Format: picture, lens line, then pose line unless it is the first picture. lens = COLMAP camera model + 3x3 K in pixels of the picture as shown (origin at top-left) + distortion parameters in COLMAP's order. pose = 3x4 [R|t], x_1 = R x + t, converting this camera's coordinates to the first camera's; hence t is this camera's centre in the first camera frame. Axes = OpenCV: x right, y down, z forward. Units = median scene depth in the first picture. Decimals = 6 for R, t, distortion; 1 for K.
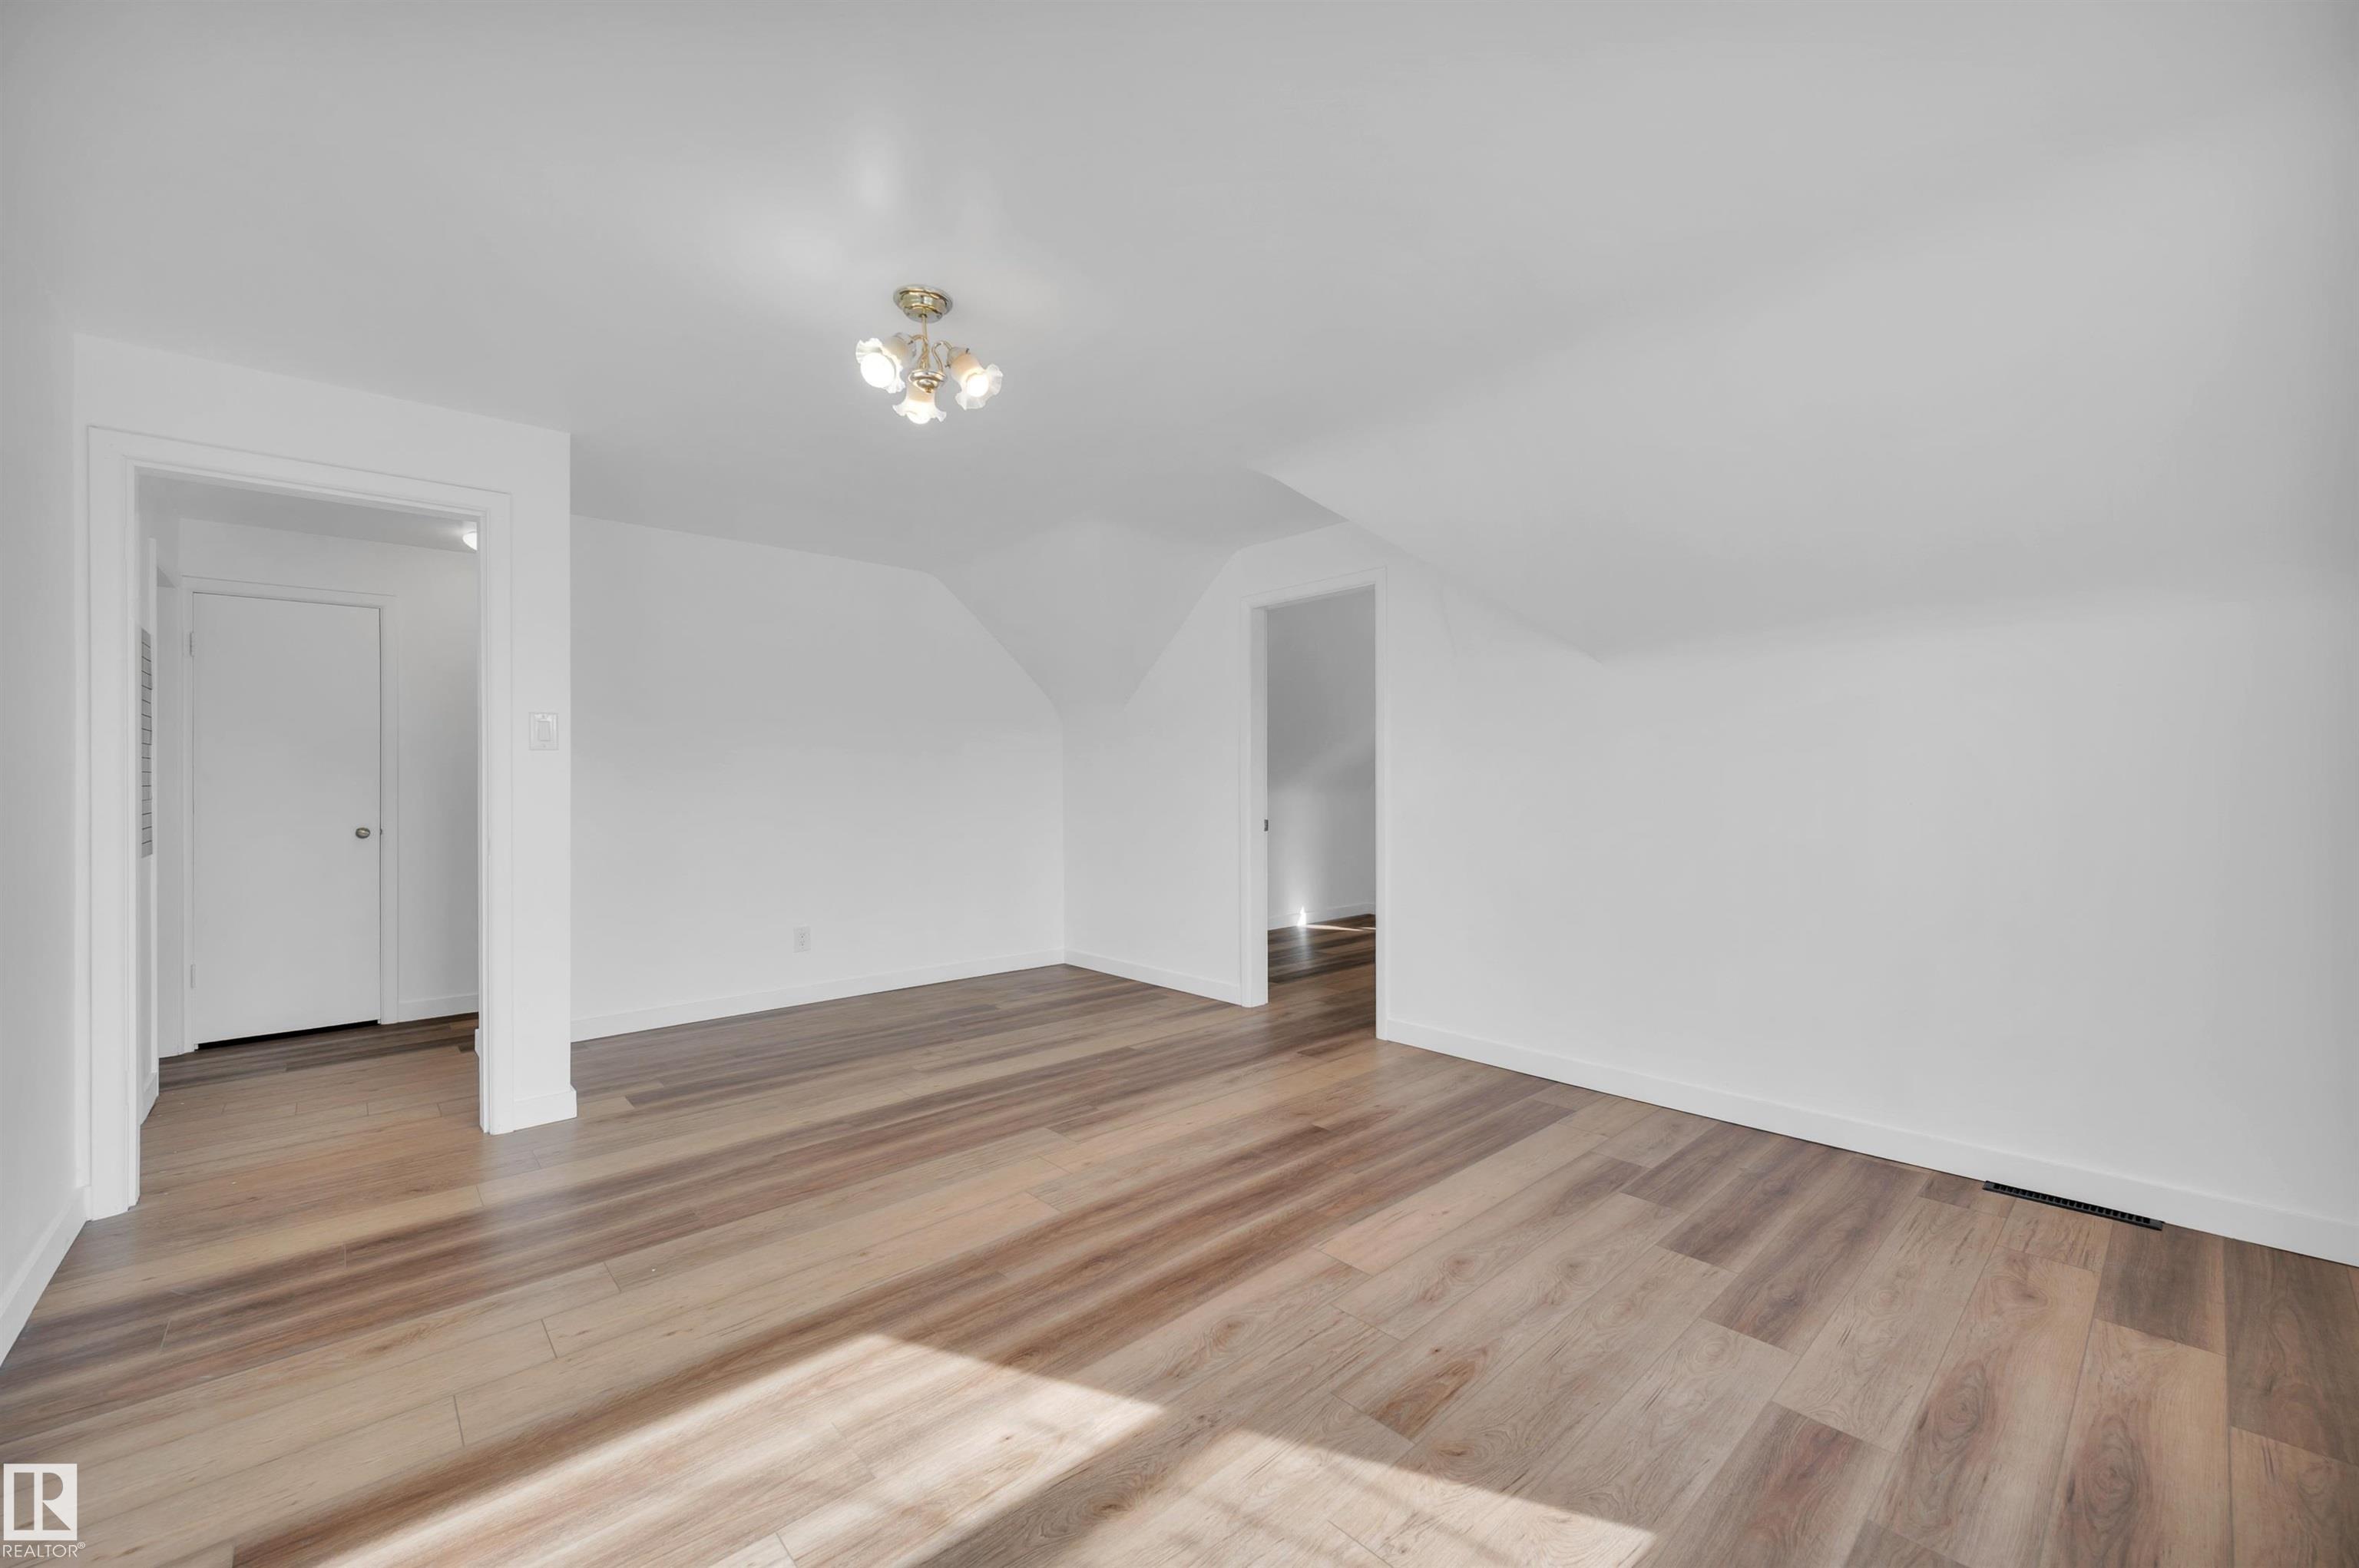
lens RADIAL K [[946.6, 0, 1204.5], [0, 946.6, 782.6], [0, 0, 1]] dist [0.002374, -0.000308]
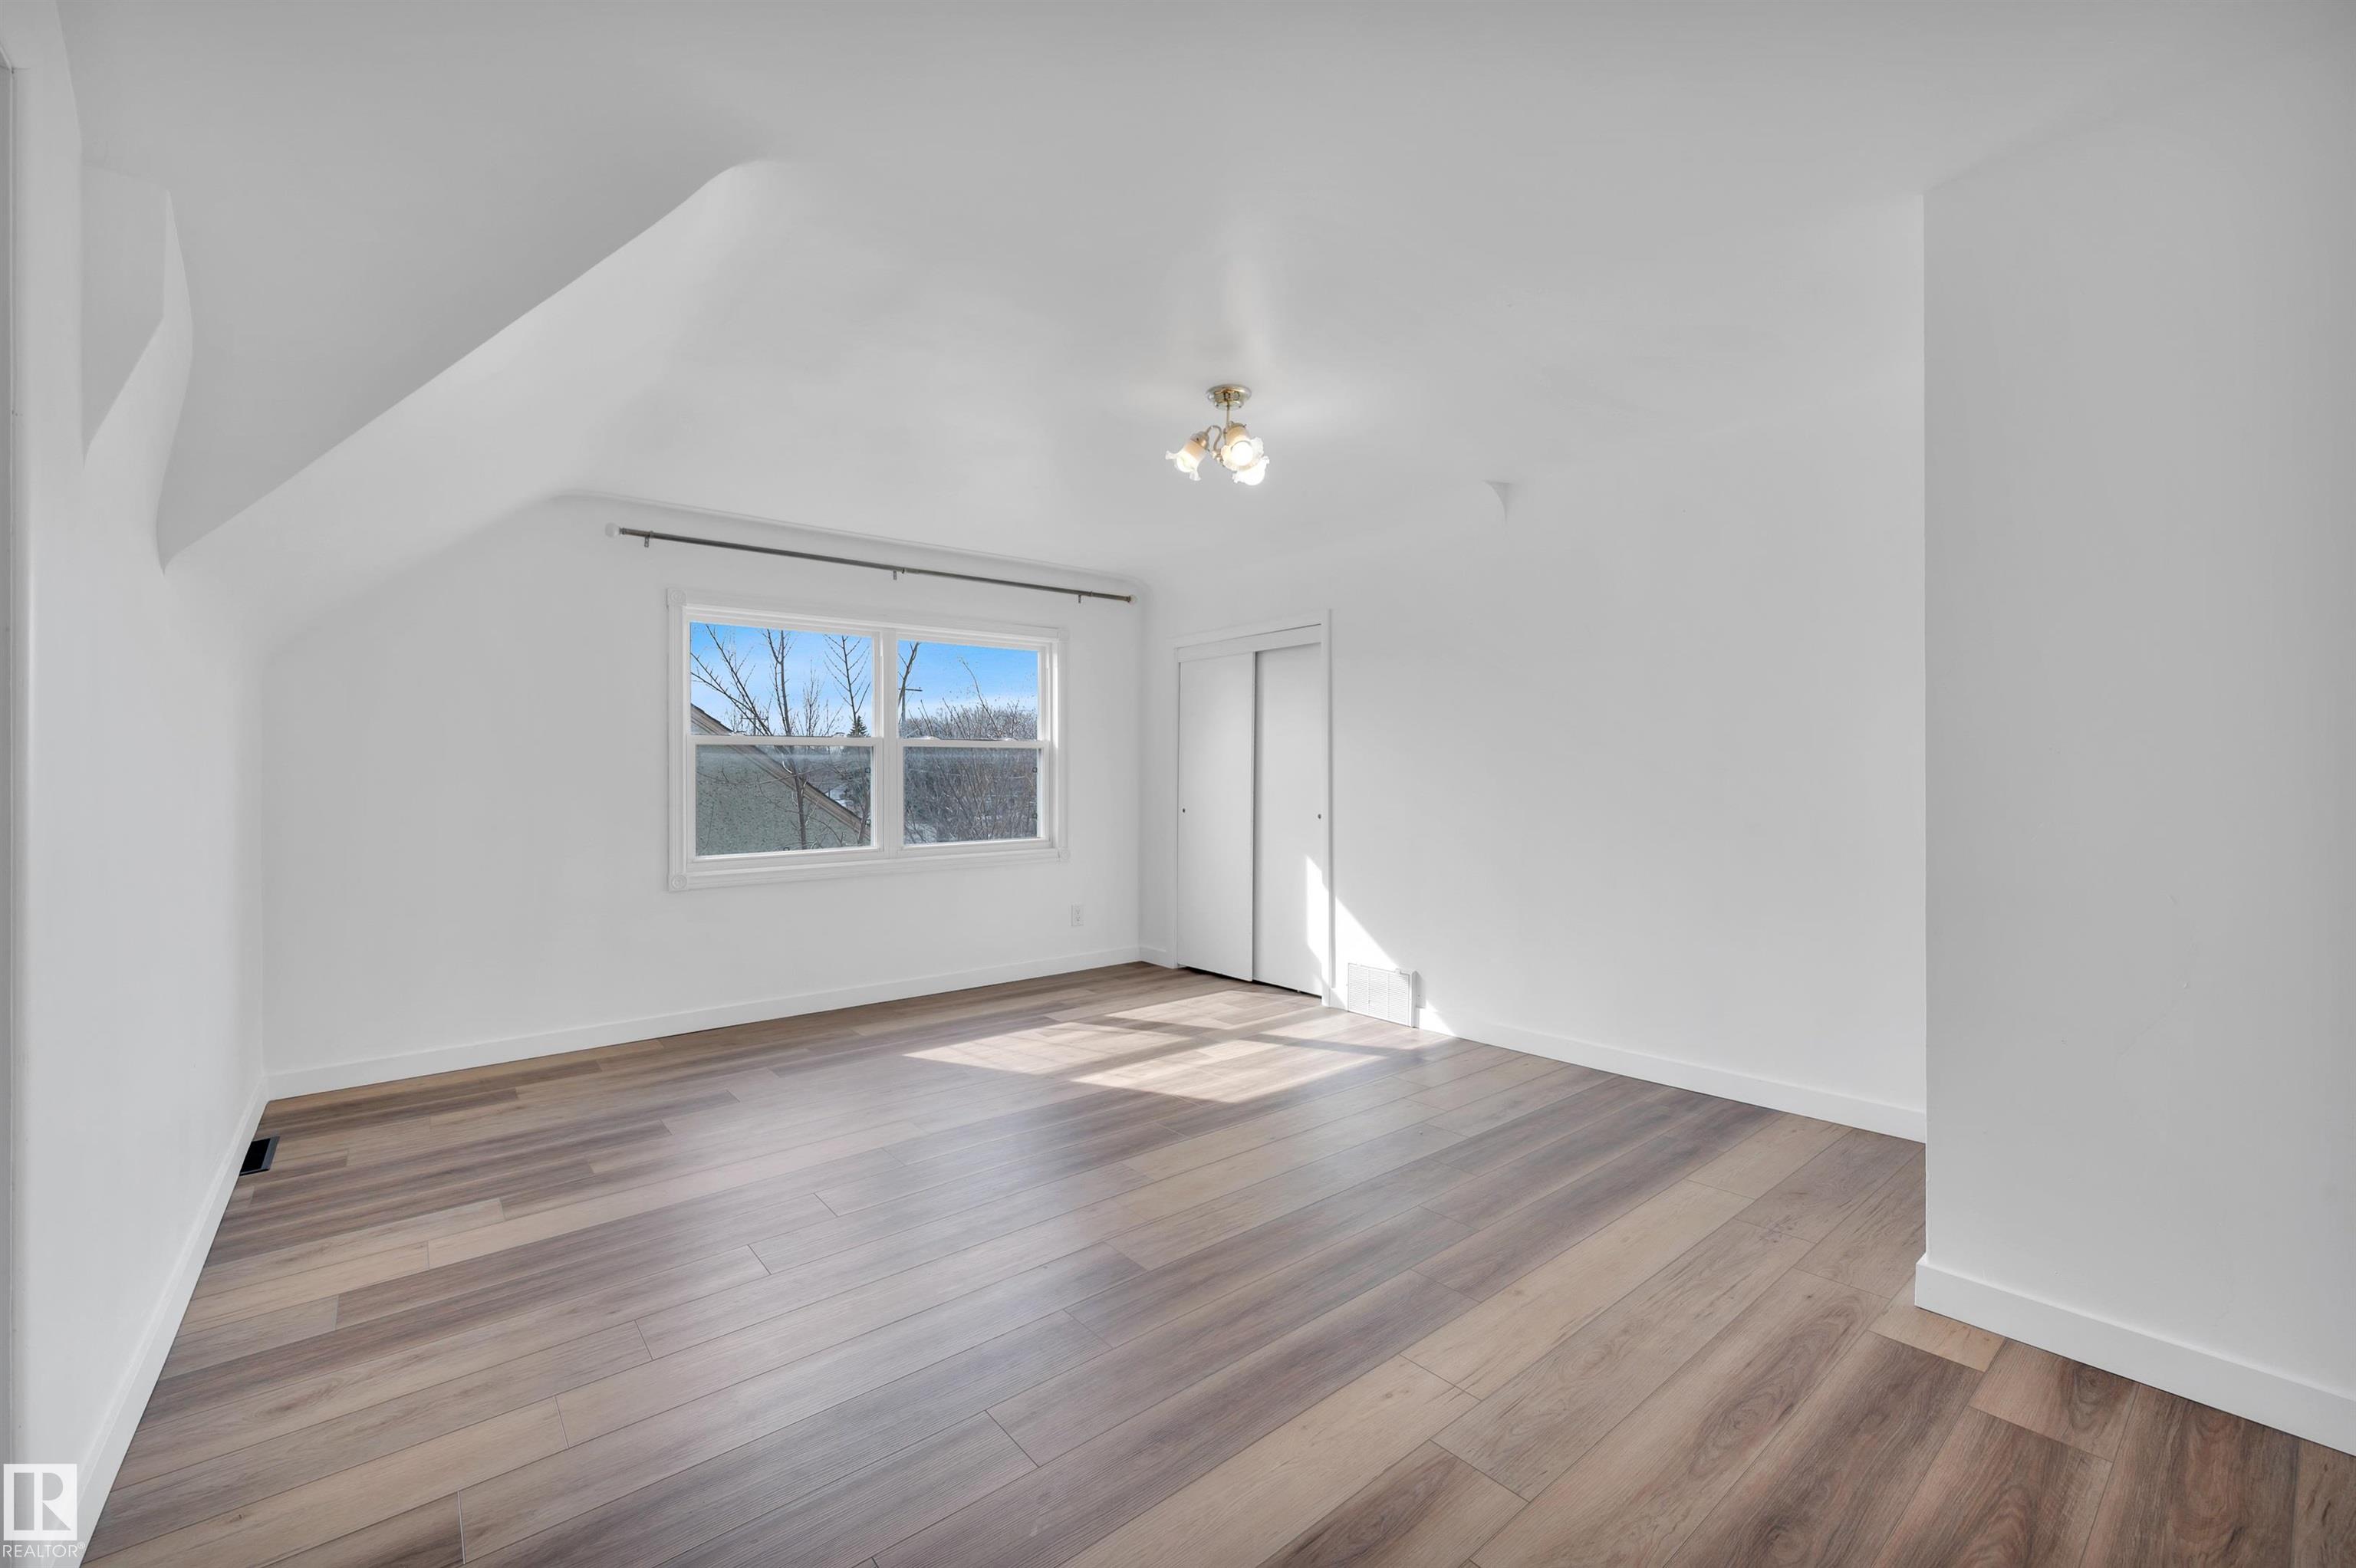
lens RADIAL K [[945.3, 0, 1203.0], [0, 945.3, 782.6], [0, 0, 1]] dist [0.002374, -0.000308]
pose [[-0.998604, 0.017105, 0.049983, -0.273383], [0.017359, 0.999839, 0.004647, 0.003987], [-0.049895, 0.005509, -0.998739, 1.856111]]
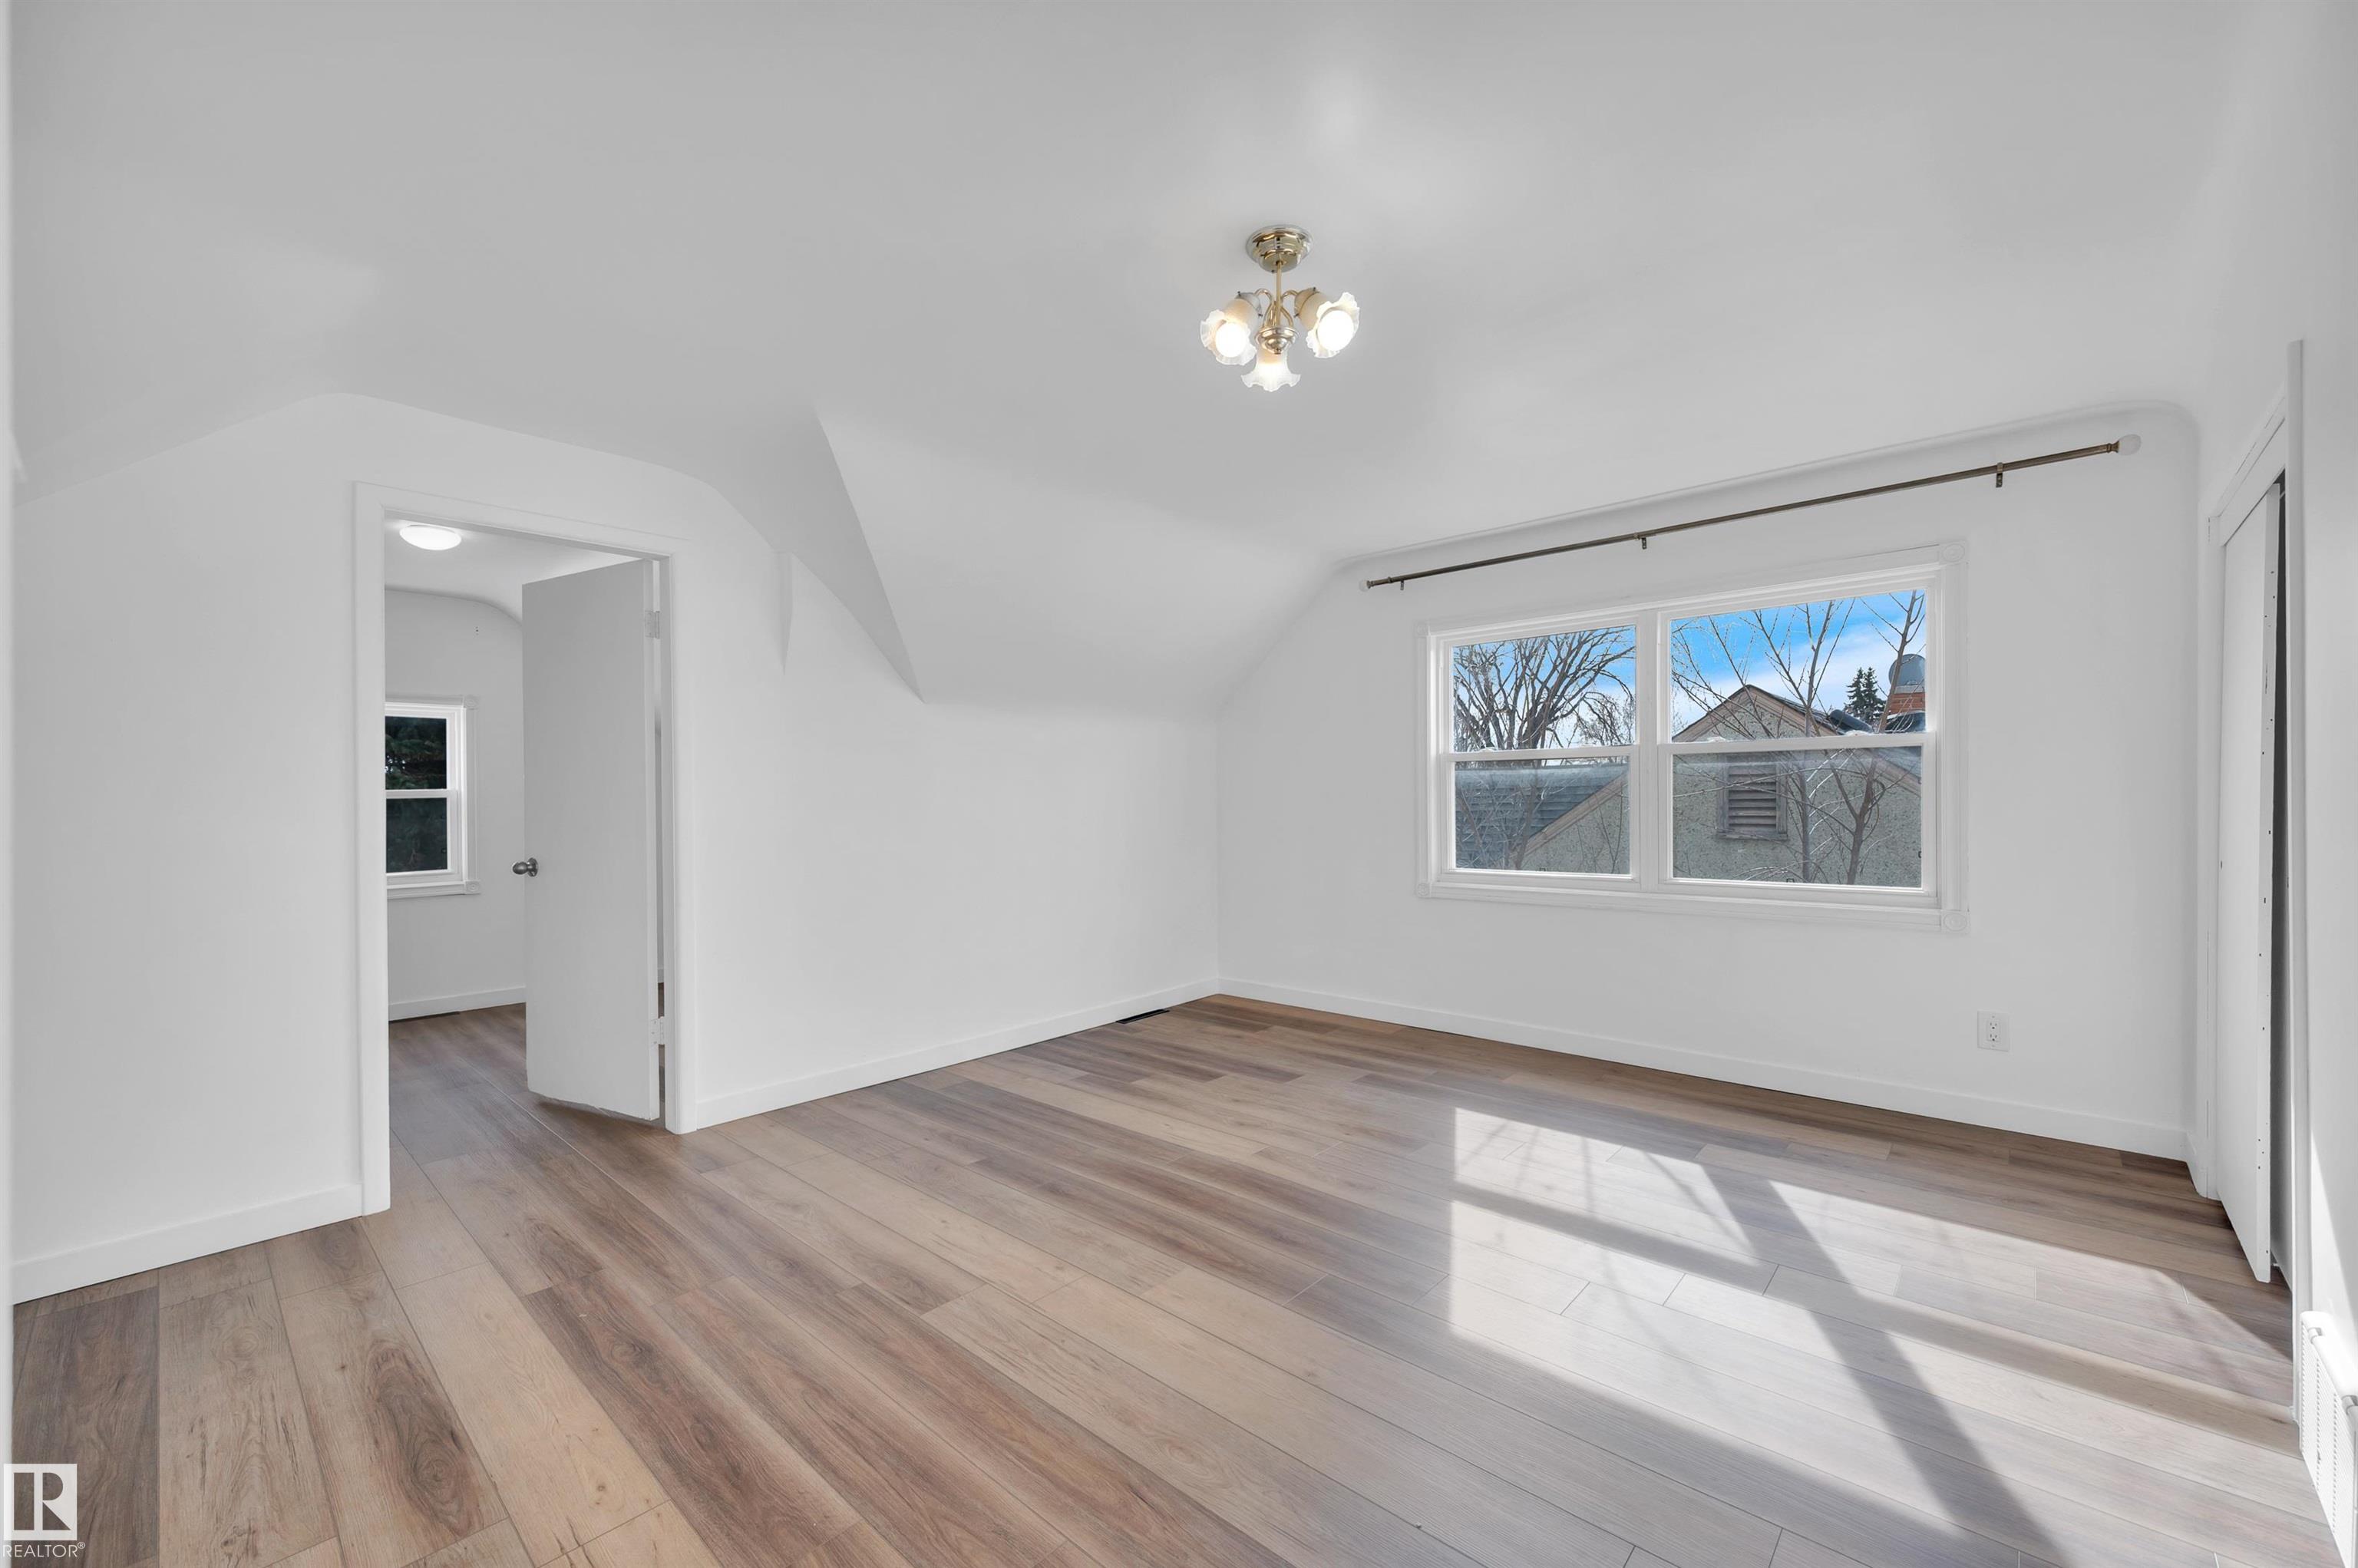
lens RADIAL K [[946.1, 0, 1204.0], [0, 946.1, 782.6], [0, 0, 1]] dist [0.002374, -0.000308]
pose [[-0.101169, 0.020611, 0.994656, -0.957652], [0.011659, 0.999741, -0.019531, -0.002504], [-0.994801, 0.009621, -0.101383, 0.947295]]
